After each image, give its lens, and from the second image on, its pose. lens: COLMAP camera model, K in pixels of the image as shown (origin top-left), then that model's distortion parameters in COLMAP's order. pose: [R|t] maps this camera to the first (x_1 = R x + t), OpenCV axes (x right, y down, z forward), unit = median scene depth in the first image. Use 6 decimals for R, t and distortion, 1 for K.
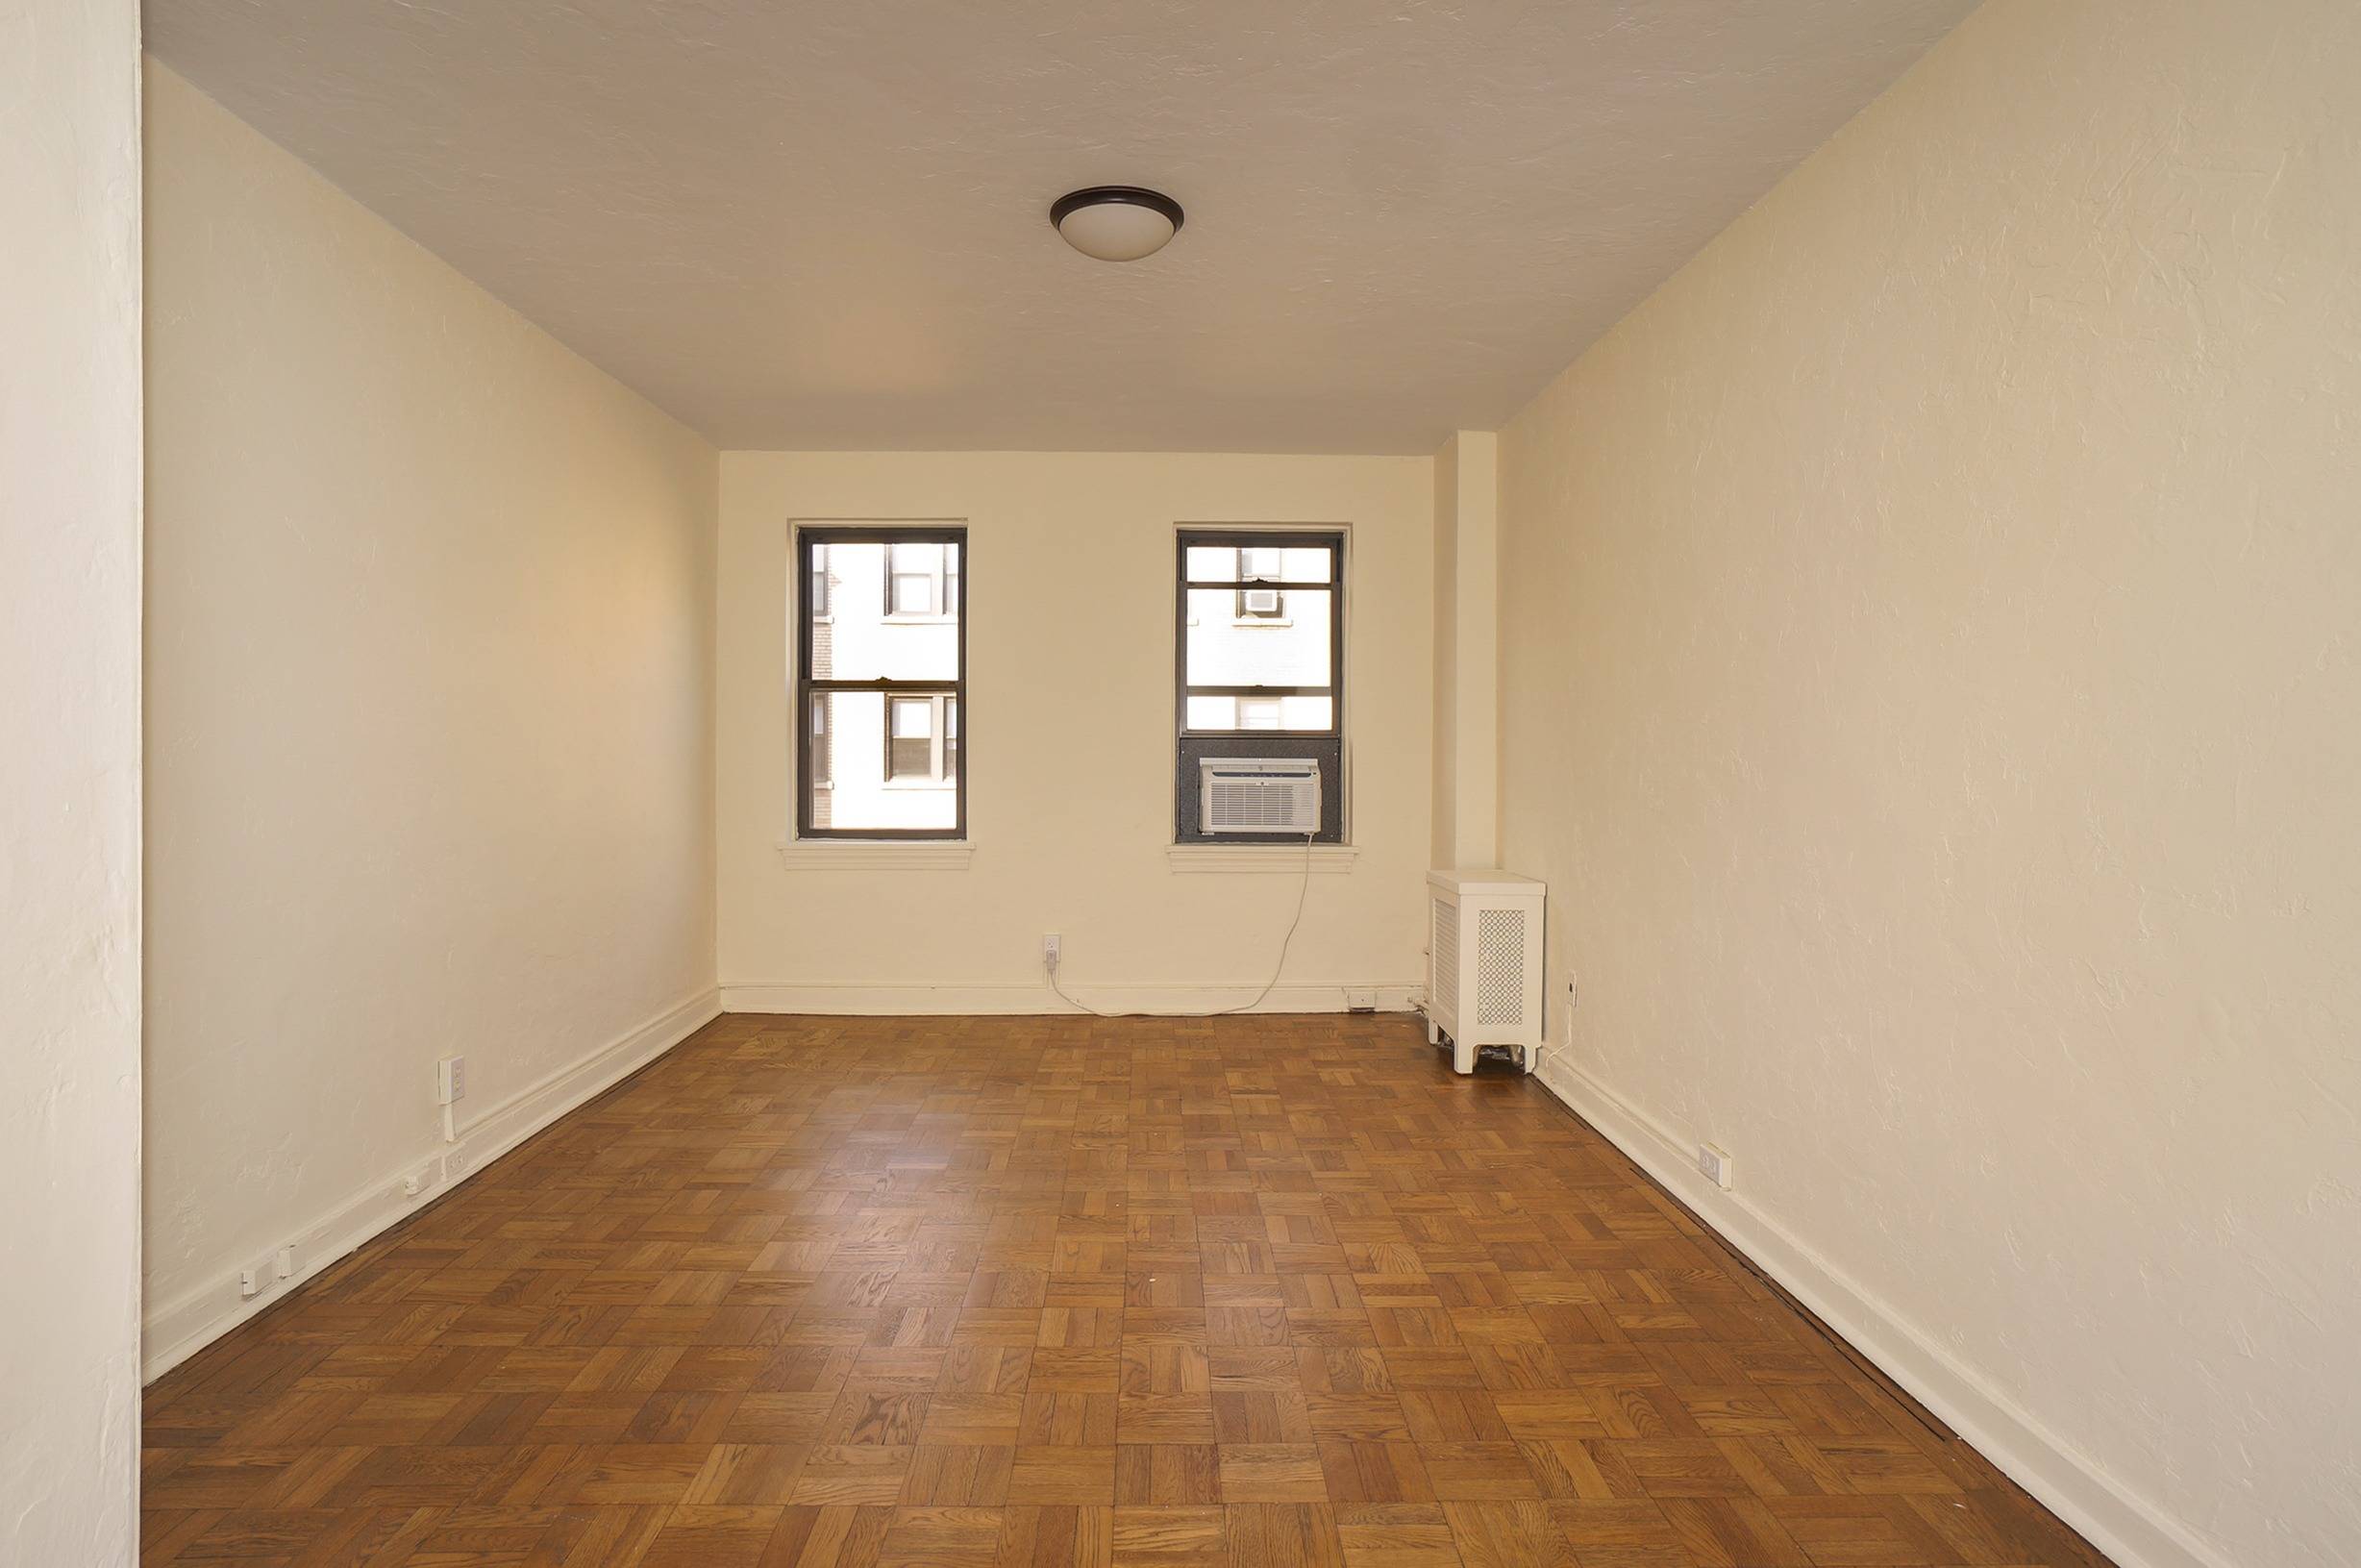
lens RADIAL K [[1238.2, 0, 1172.7], [0, 1238.2, 769.3], [0, 0, 1]] dist [0.000571, 0.001017]
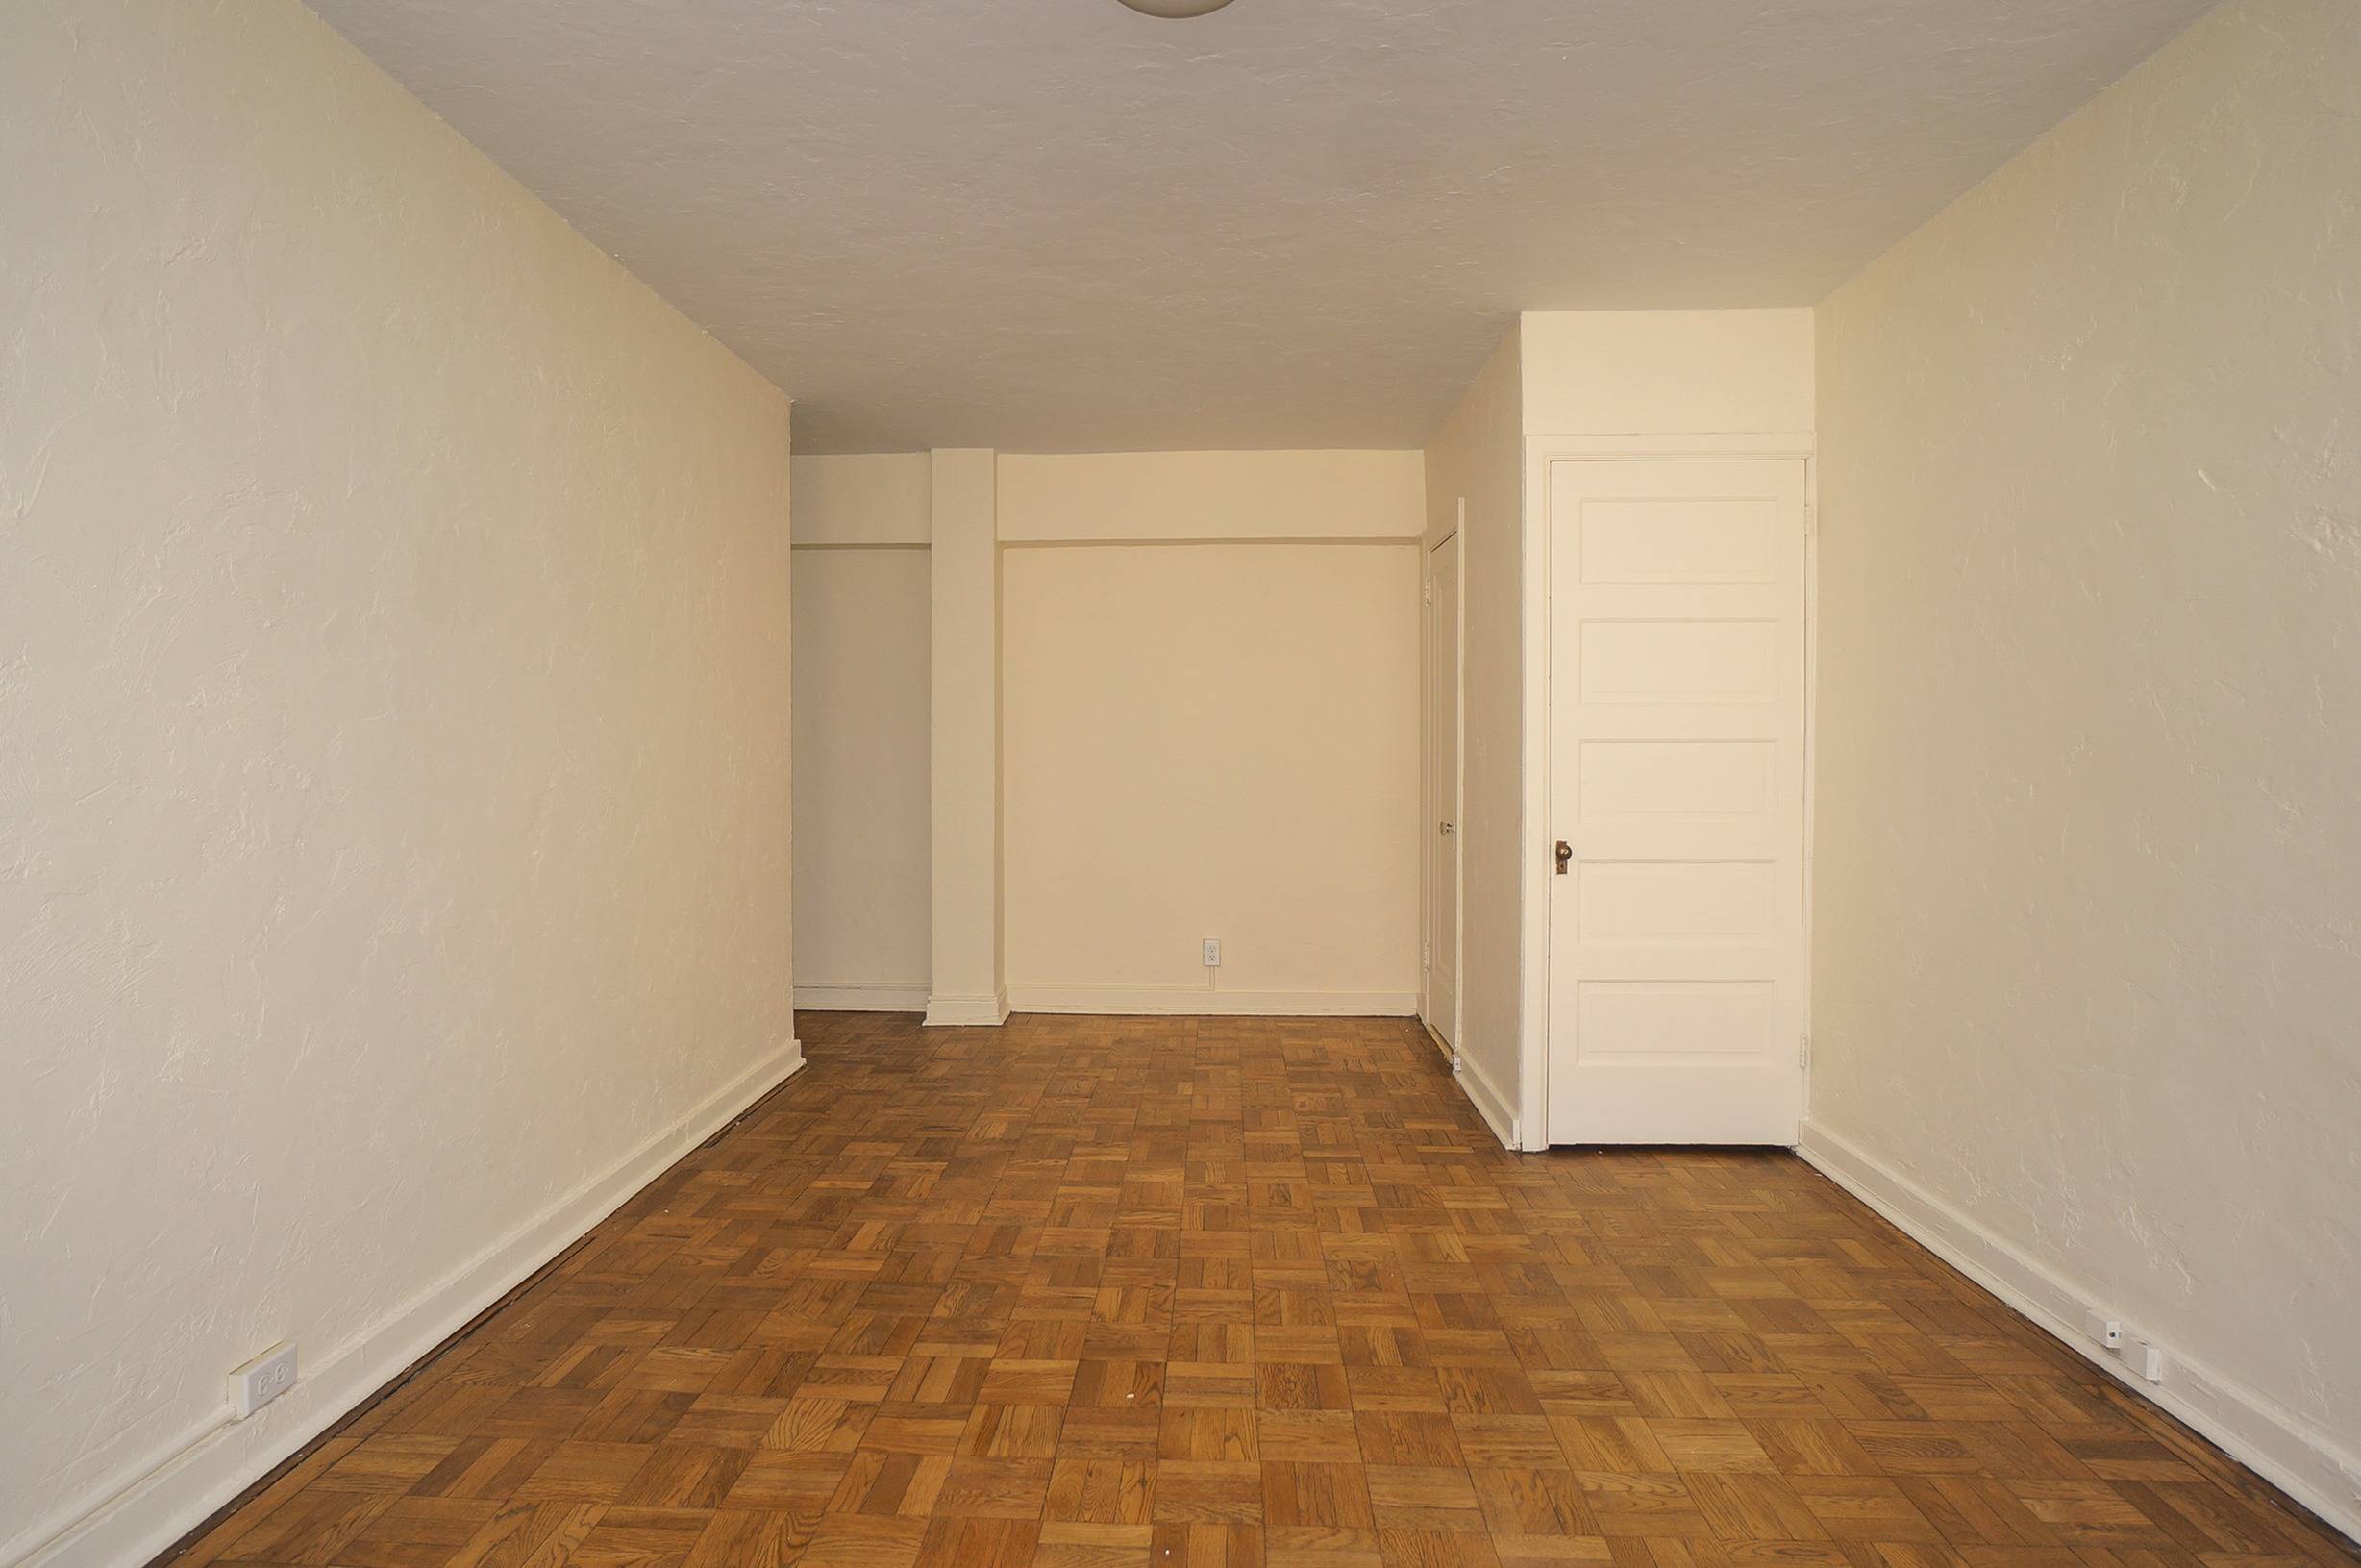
lens RADIAL K [[1238.2, 0, 1172.7], [0, 1238.2, 769.3], [0, 0, 1]] dist [0.000571, 0.001017]
pose [[-0.998081, -0.007784, 0.061437, -0.100276], [-0.006004, 0.999559, 0.029096, -0.031823], [-0.061636, 0.028671, -0.997687, 1.982026]]
